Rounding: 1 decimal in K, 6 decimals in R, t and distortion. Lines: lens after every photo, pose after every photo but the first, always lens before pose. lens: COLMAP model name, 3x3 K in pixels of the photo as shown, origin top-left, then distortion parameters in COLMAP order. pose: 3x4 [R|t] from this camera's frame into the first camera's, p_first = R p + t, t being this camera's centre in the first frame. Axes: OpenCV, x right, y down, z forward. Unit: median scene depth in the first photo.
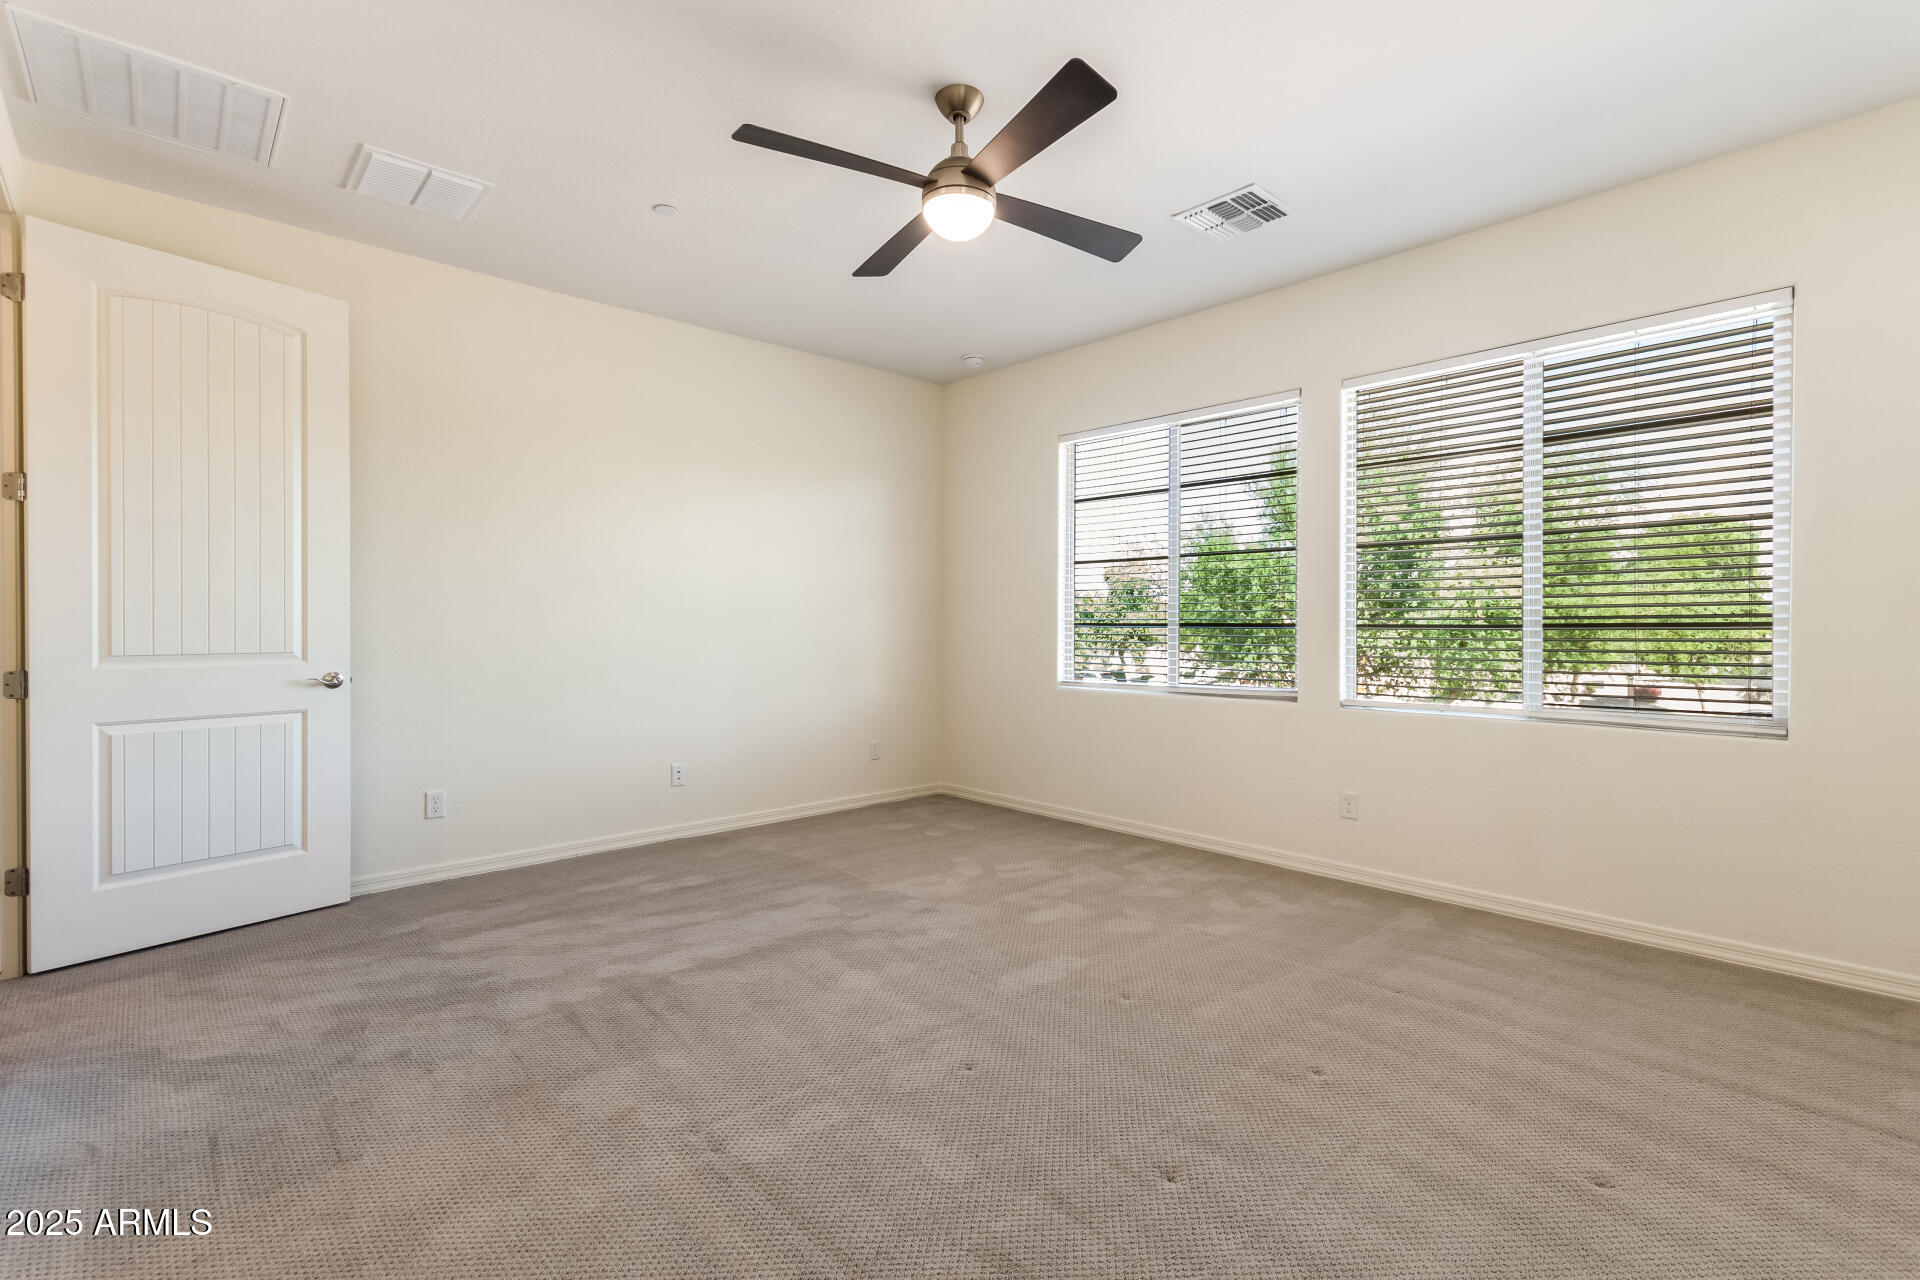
lens RADIAL K [[886.1, 0, 967.7], [0, 886.1, 622.2], [0, 0, 1]] dist [-0.002264, 0.000563]
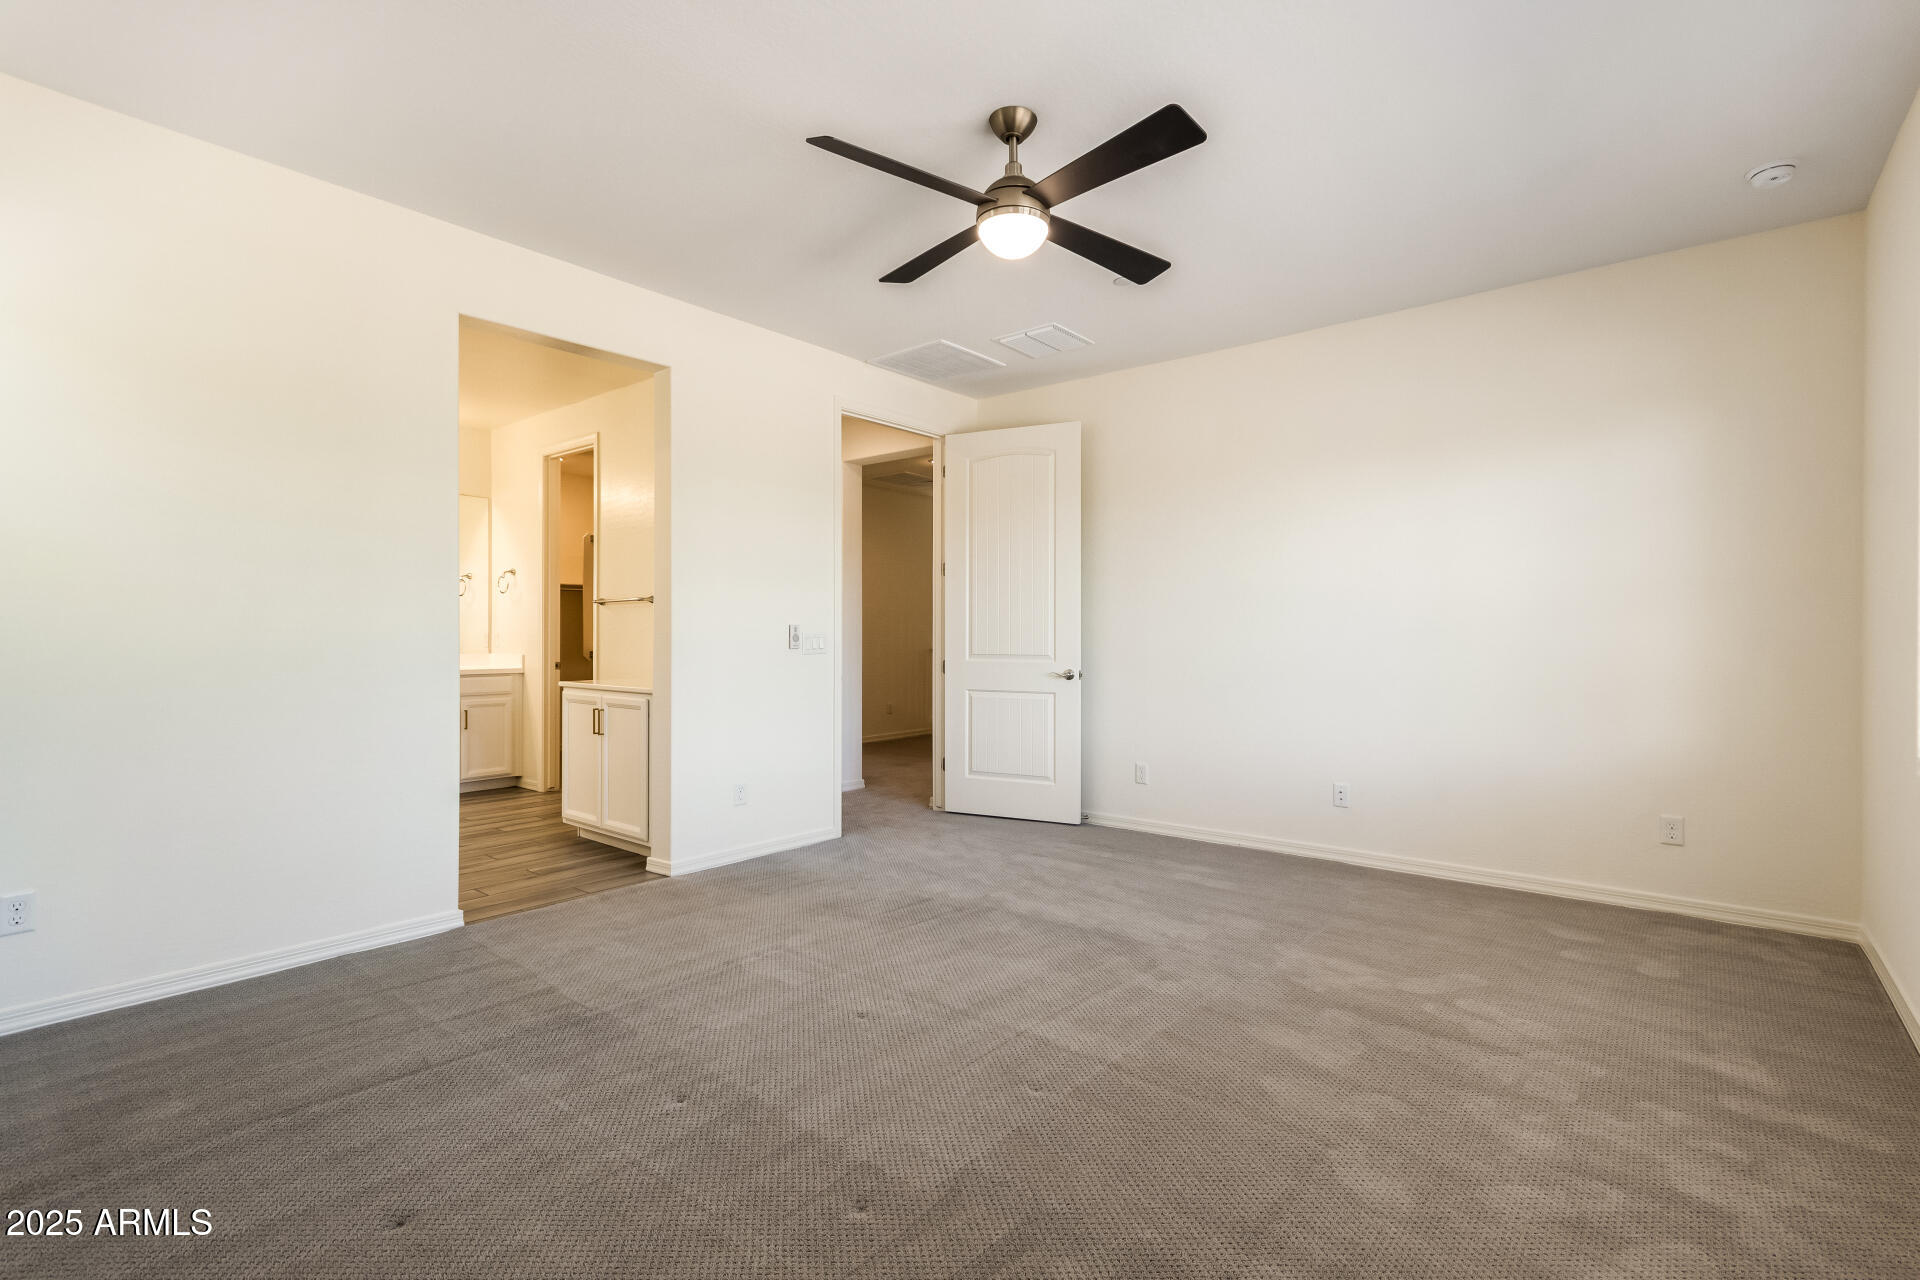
lens RADIAL K [[886.1, 0, 978.3], [0, 886.1, 643.2], [0, 0, 1]] dist [-0.002264, 0.000563]
pose [[0.145771, 0.009263, -0.989275, 0.751621], [-0.001790, 0.999957, 0.009099, -0.001070], [0.989317, 0.000444, 0.145781, 0.626637]]
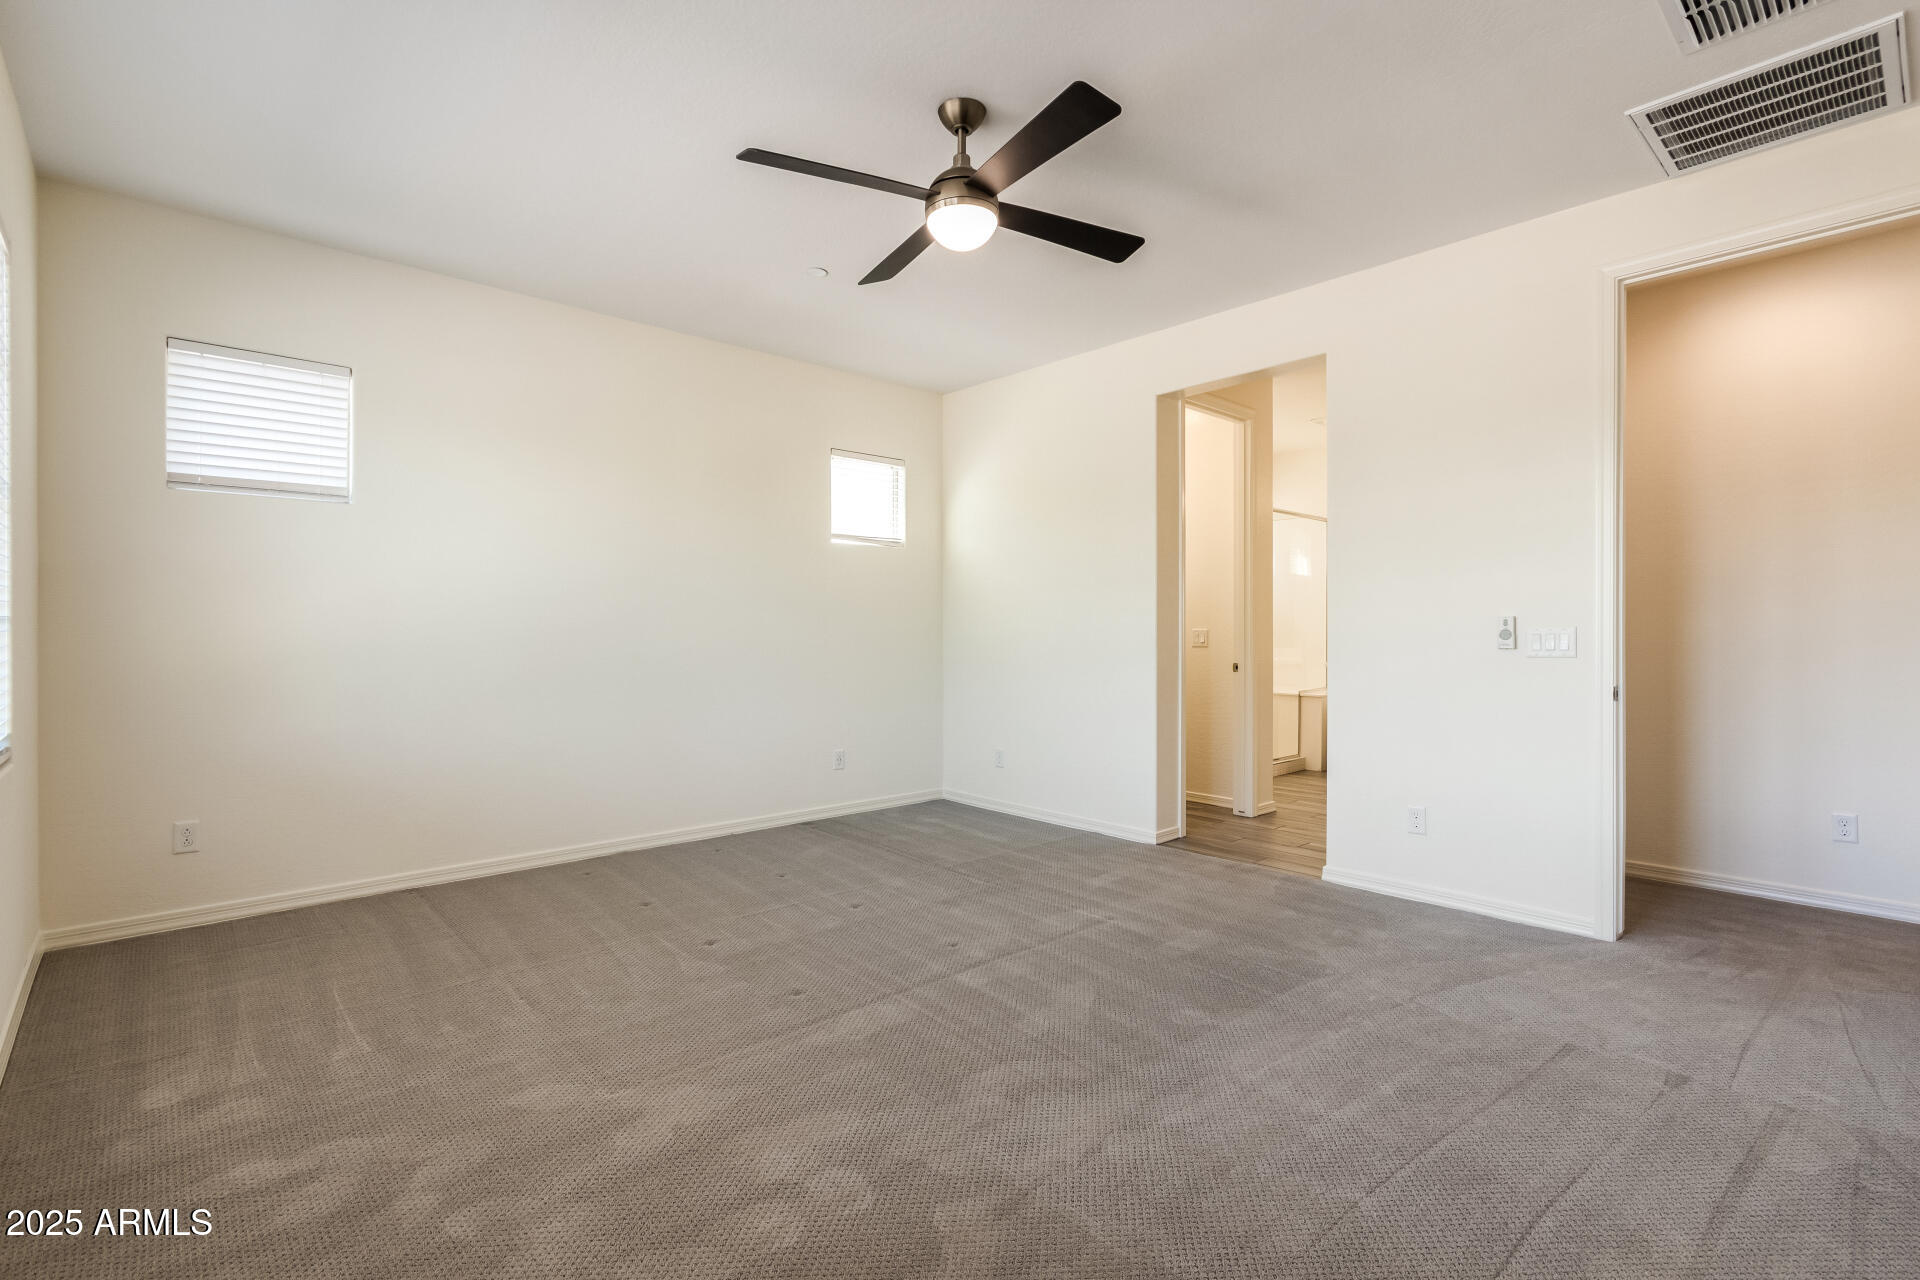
lens RADIAL K [[886.1, 0, 970.2], [0, 886.1, 634.9], [0, 0, 1]] dist [-0.002264, 0.000563]
pose [[-0.999883, 0.015210, -0.001711, 0.003806], [0.015193, 0.999840, 0.009439, -0.017598], [0.001854, 0.009412, -0.999954, 1.538684]]
